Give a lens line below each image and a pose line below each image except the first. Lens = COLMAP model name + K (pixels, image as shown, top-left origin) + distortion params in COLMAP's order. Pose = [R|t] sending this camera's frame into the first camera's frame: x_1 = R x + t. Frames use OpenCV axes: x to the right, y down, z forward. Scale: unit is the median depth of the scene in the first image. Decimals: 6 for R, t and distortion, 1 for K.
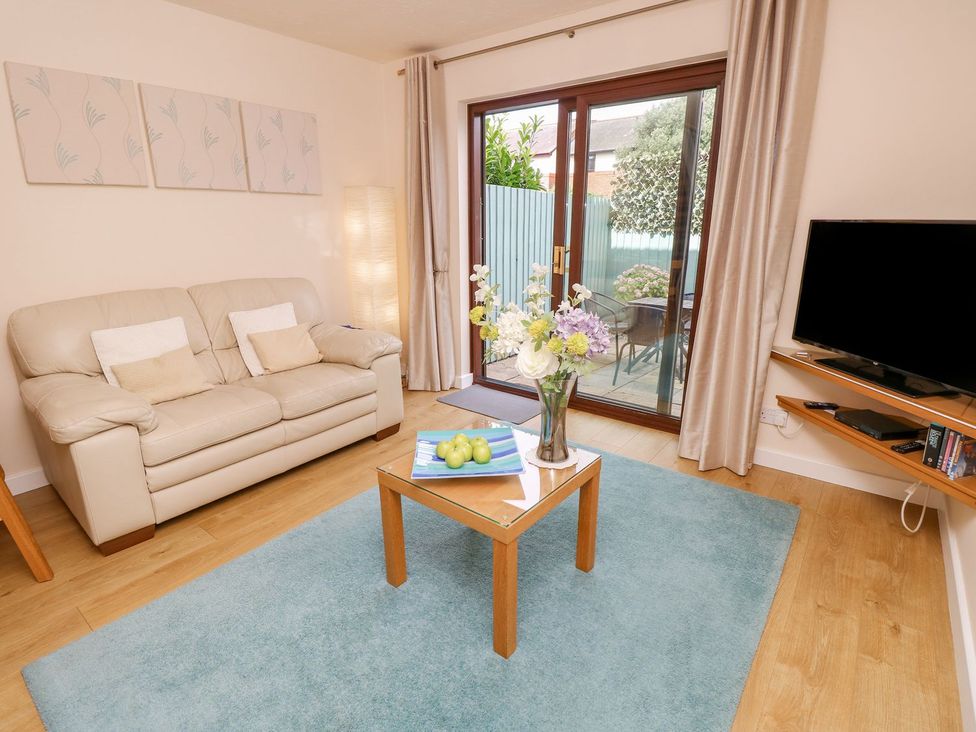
lens RADIAL K [[502.0, 0, 483.1], [0, 502.0, 363.8], [0, 0, 1]] dist [-0.014615, -0.001800]
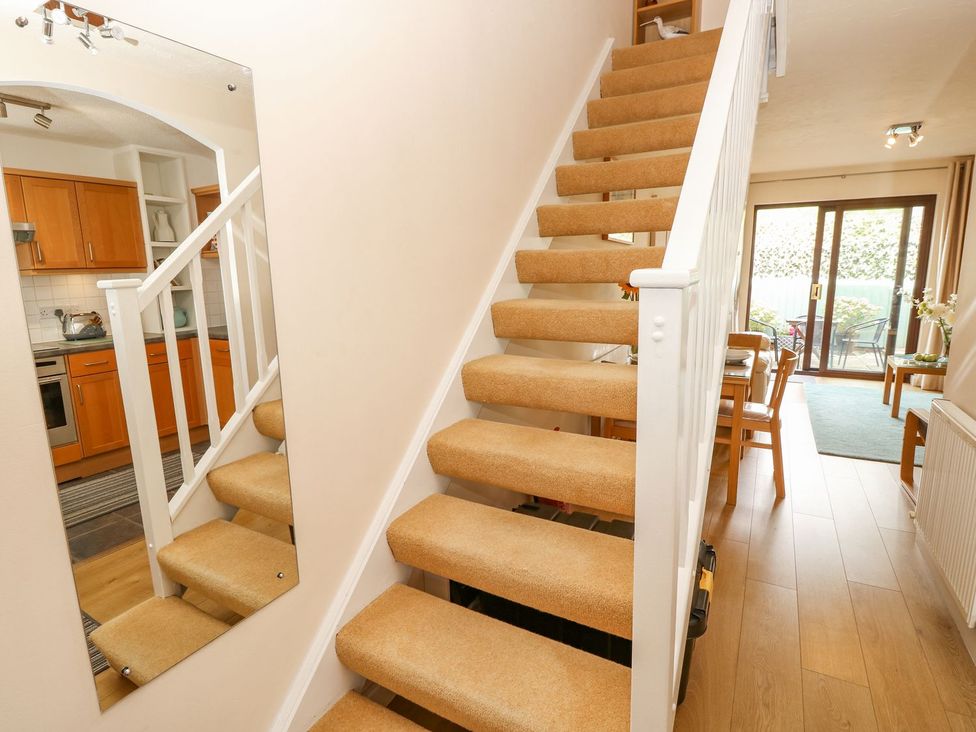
lens RADIAL K [[502.0, 0, 483.1], [0, 502.0, 363.8], [0, 0, 1]] dist [-0.014615, -0.001800]
pose [[0.989360, -0.042809, 0.139048, -0.623963], [0.055132, 0.994767, -0.086020, 0.064575], [-0.134638, 0.092771, 0.986543, -0.272032]]
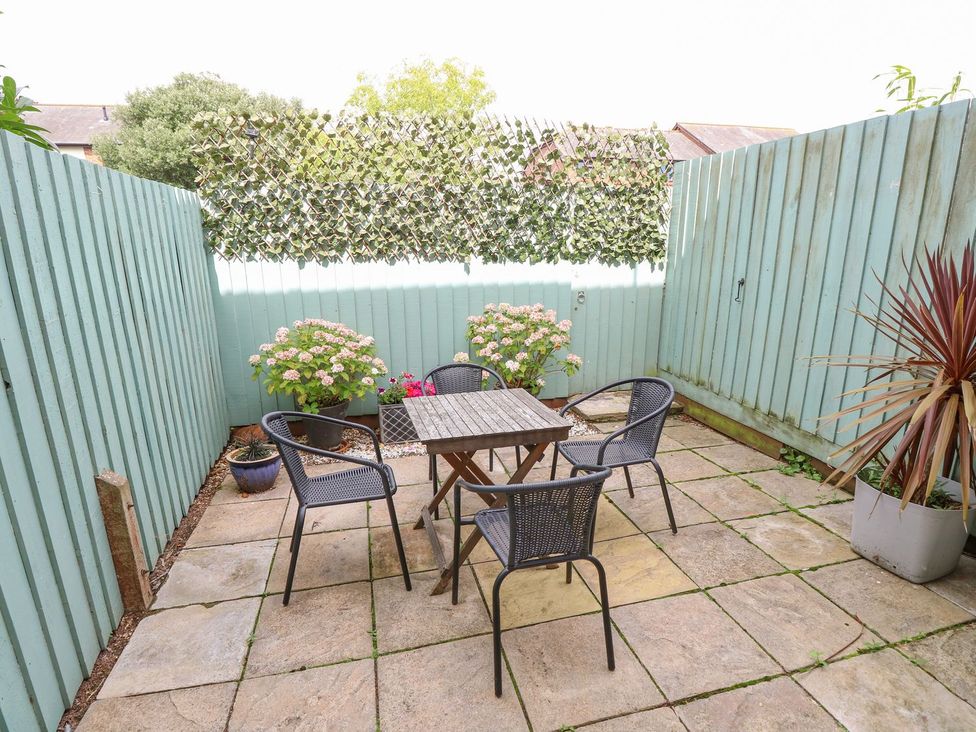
lens RADIAL K [[502.0, 0, 483.1], [0, 502.0, 363.8], [0, 0, 1]] dist [-0.014615, -0.001800]
pose [[0.615311, -0.196716, 0.763344, 0.020037], [0.219665, 0.972793, 0.073626, -0.146924], [-0.757060, 0.122377, 0.641782, 0.512846]]
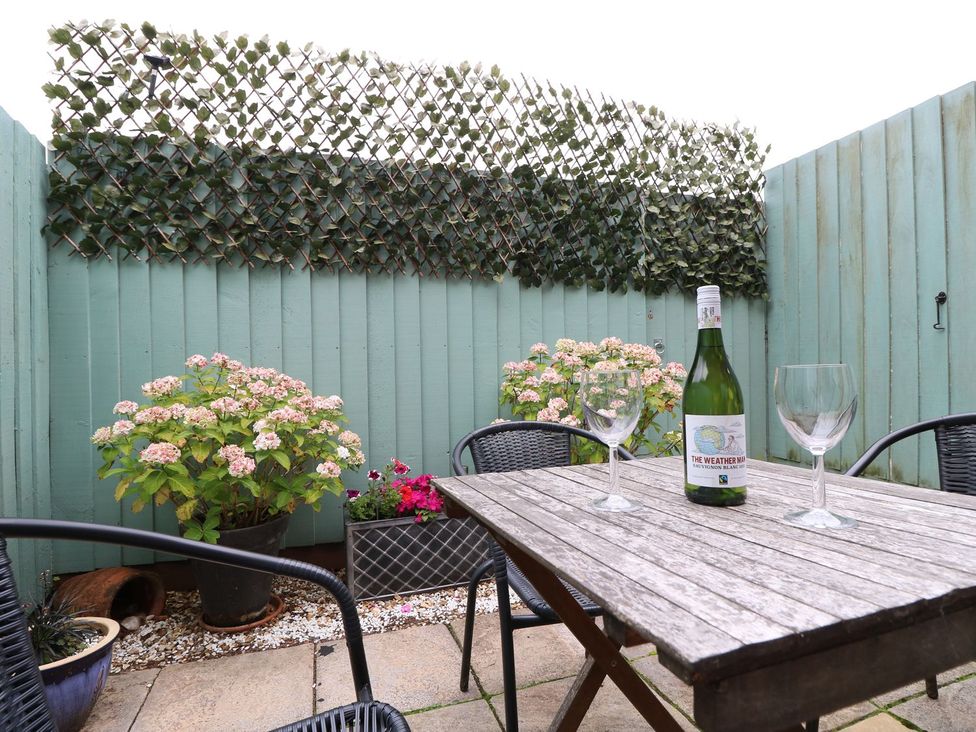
lens RADIAL K [[502.0, 0, 483.1], [0, 502.0, 363.8], [0, 0, 1]] dist [-0.014615, -0.001800]
pose [[0.552693, -0.006949, 0.833356, 0.162946], [0.238258, 0.959546, -0.150015, -0.113543], [-0.798601, 0.281466, 0.531990, 0.714301]]
